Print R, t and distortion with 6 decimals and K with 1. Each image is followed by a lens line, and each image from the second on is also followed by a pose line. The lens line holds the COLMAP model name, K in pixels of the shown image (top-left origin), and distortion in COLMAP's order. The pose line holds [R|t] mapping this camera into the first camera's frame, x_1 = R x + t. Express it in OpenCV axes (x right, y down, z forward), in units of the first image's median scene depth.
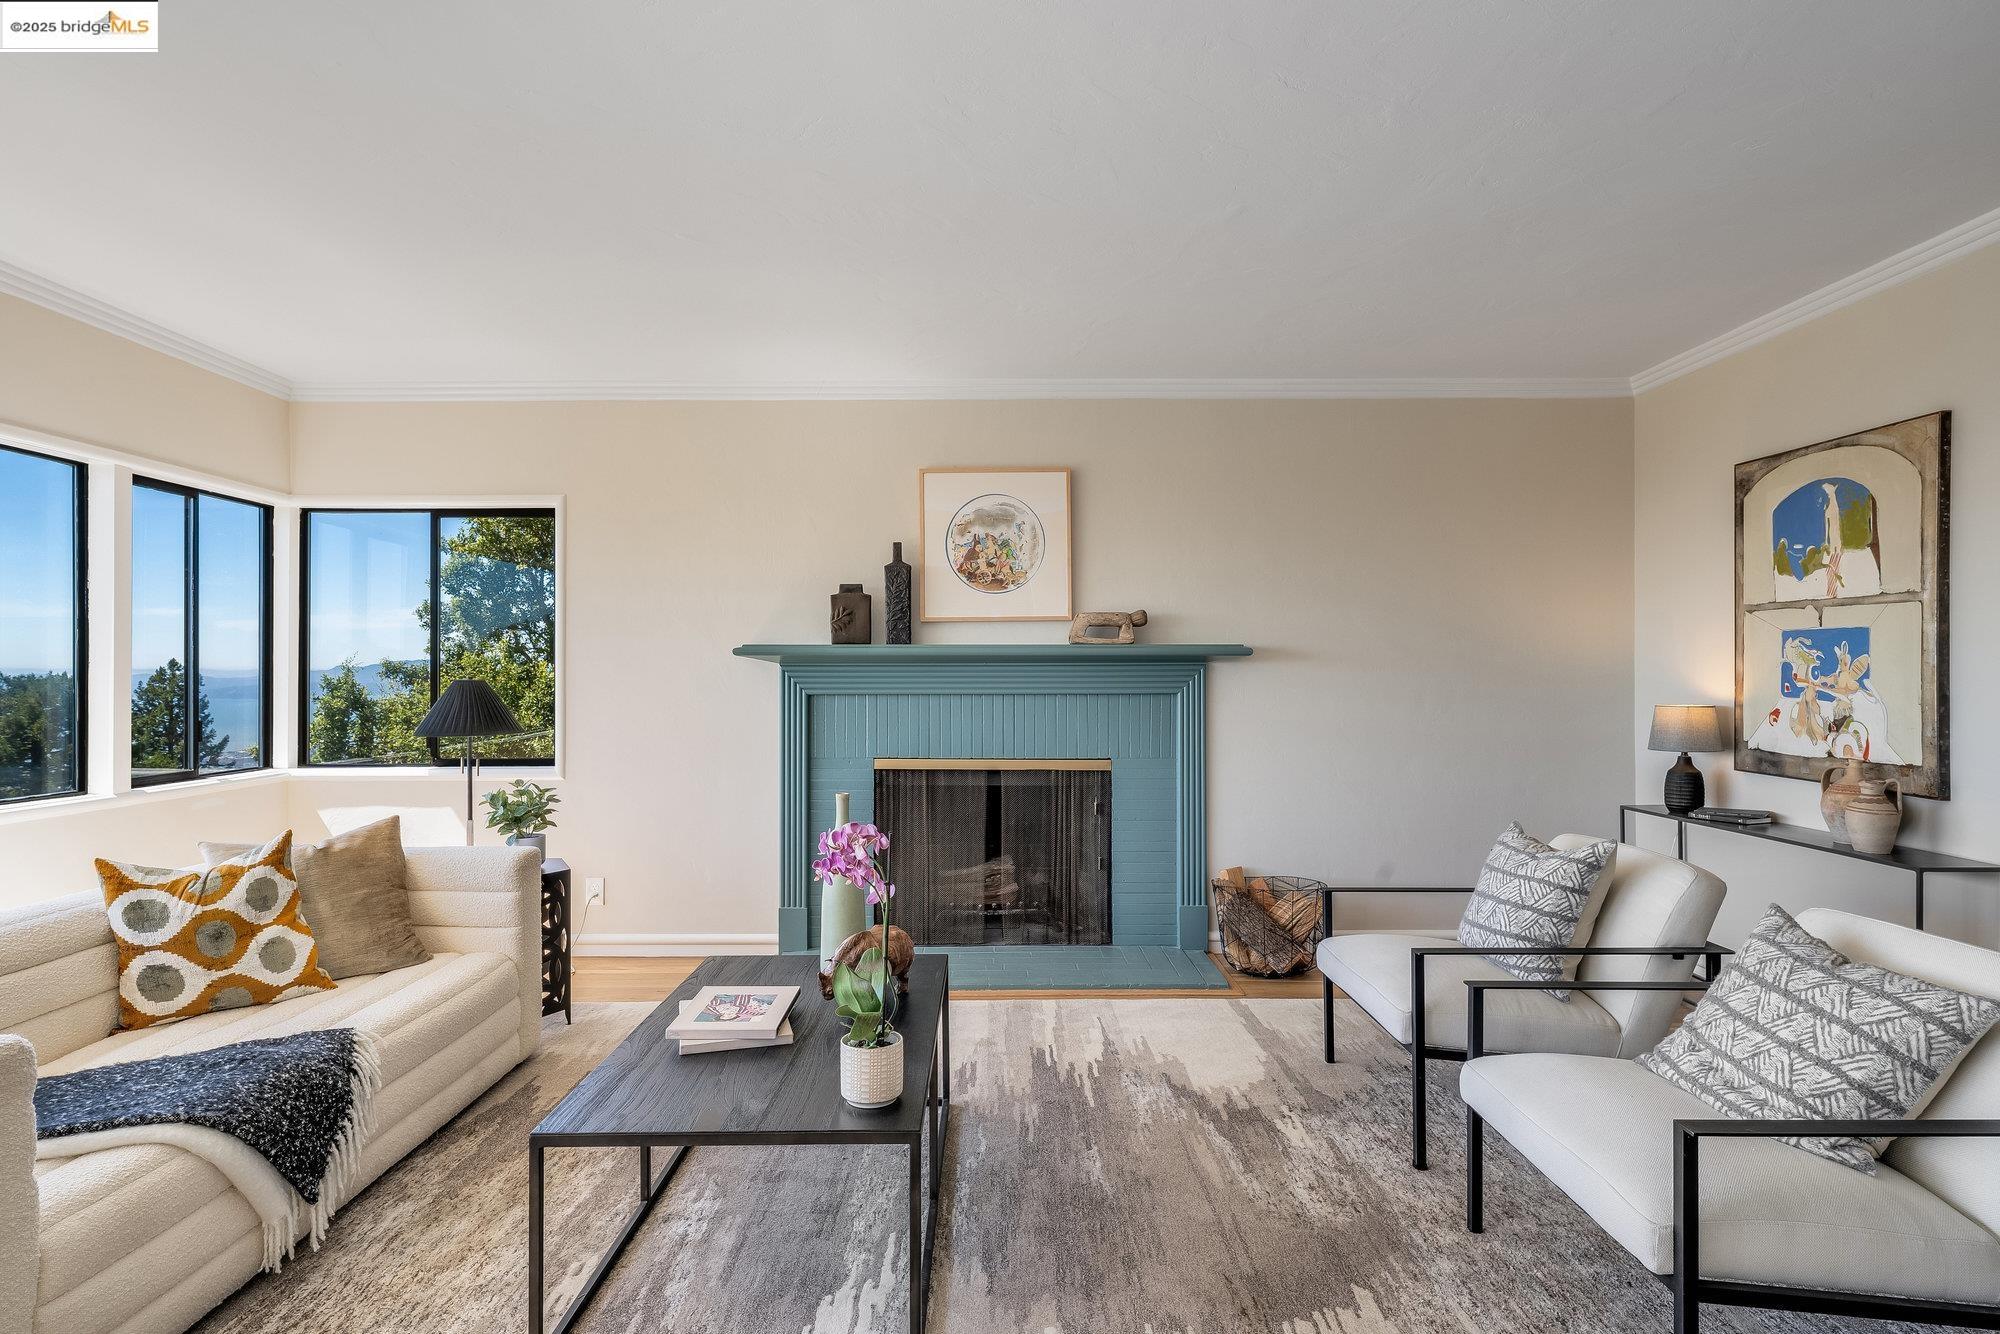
lens RADIAL K [[1070.1, 0, 1000.0], [0, 1070.1, 667.0], [0, 0, 1]] dist [-0.000144, -0.000147]
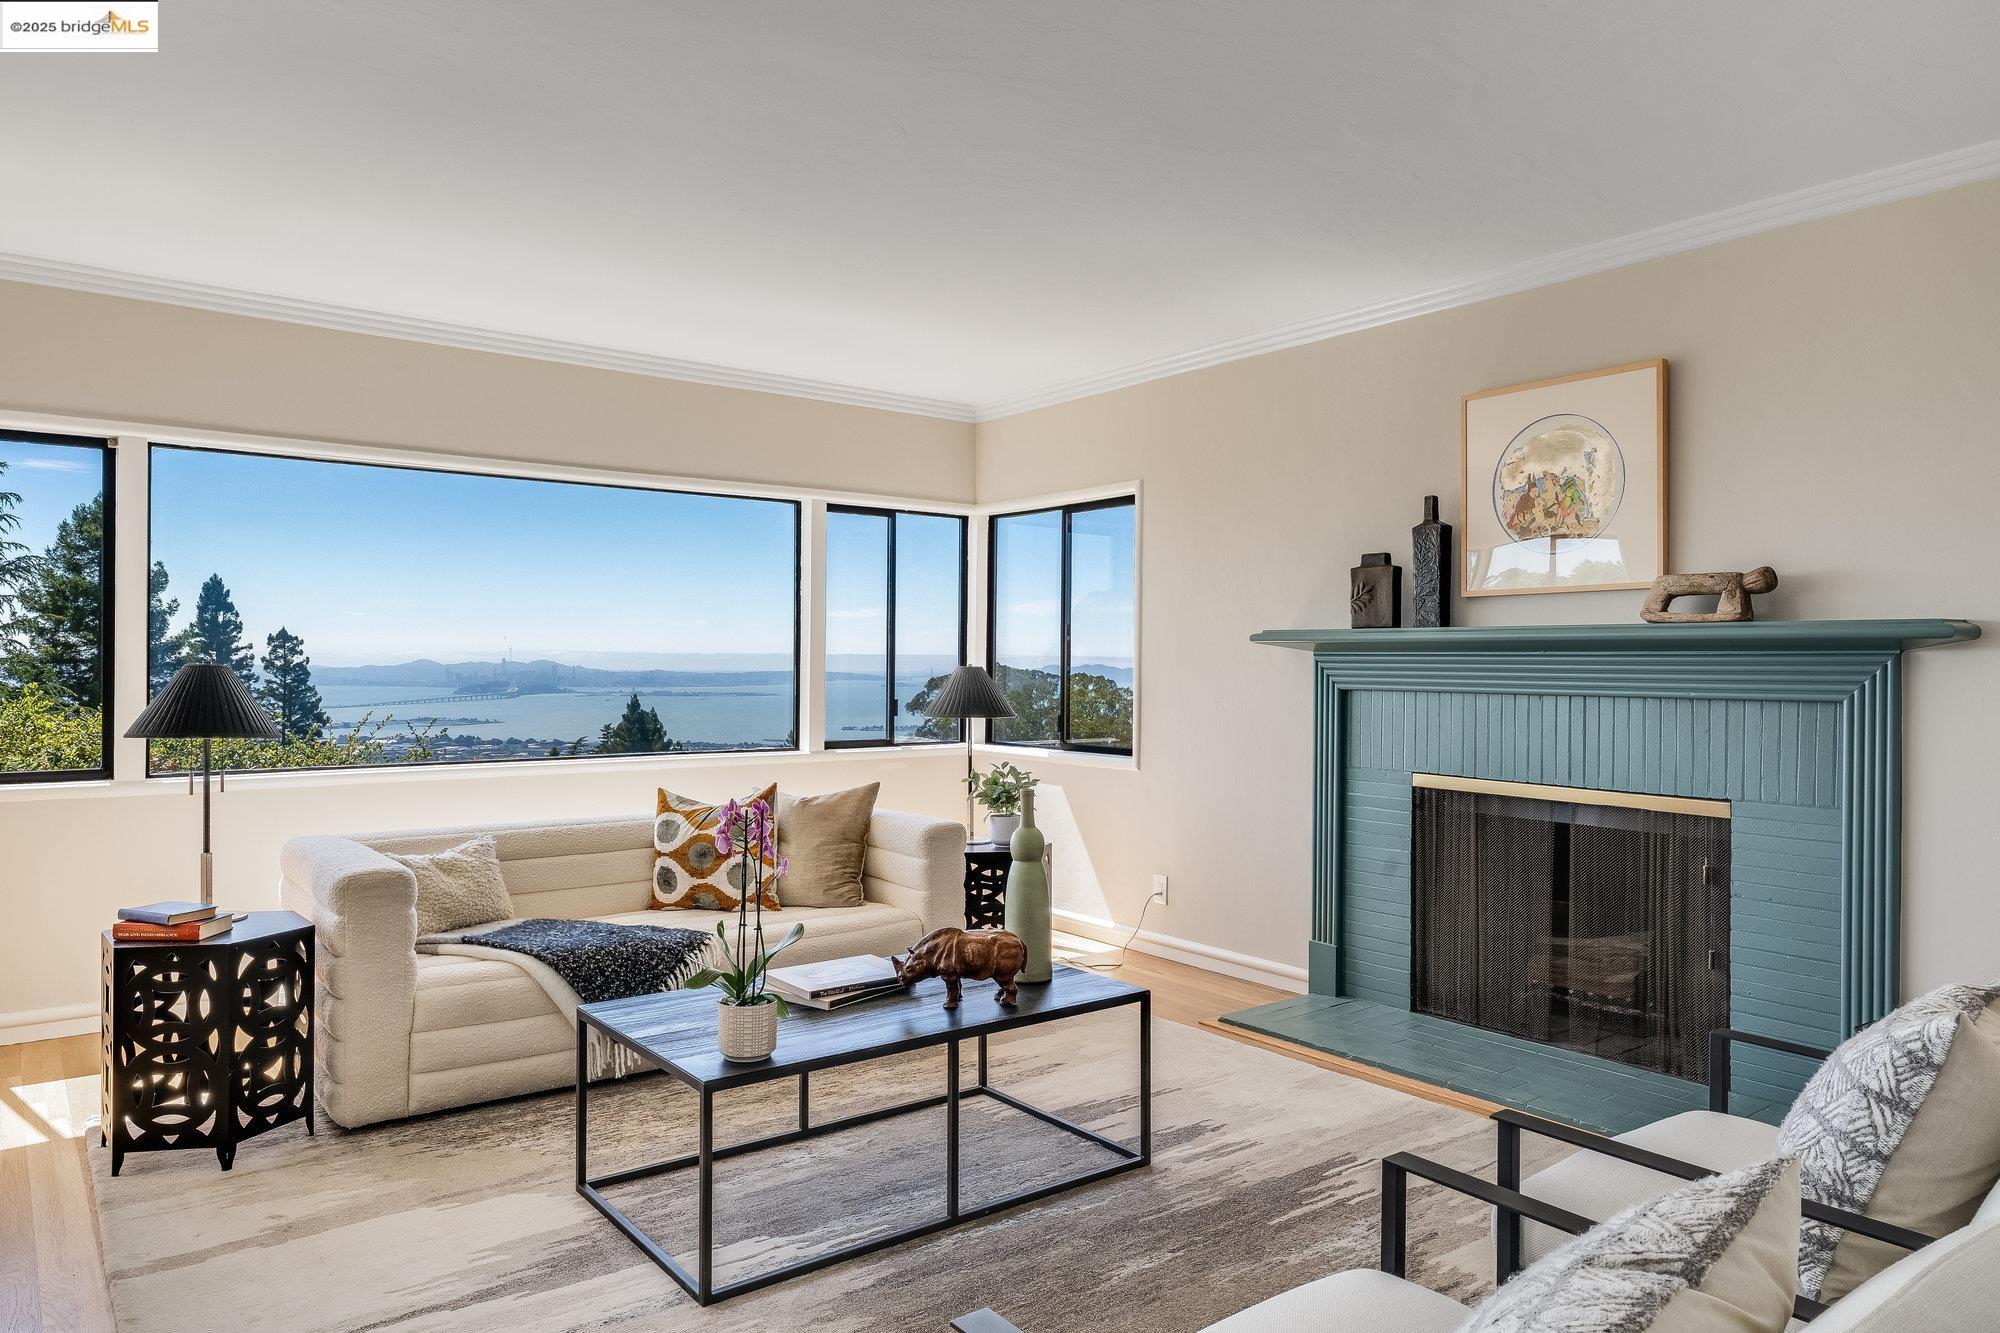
lens RADIAL K [[1302.7, 0, 1000.0], [0, 1302.7, 666.5], [0, 0, 1]] dist [0.017306, -0.000500]
pose [[0.605964, 0.008253, -0.795450, 0.467628], [-0.003969, 0.999965, 0.007352, 0.001461], [0.795483, -0.001297, 0.605975, 0.177657]]
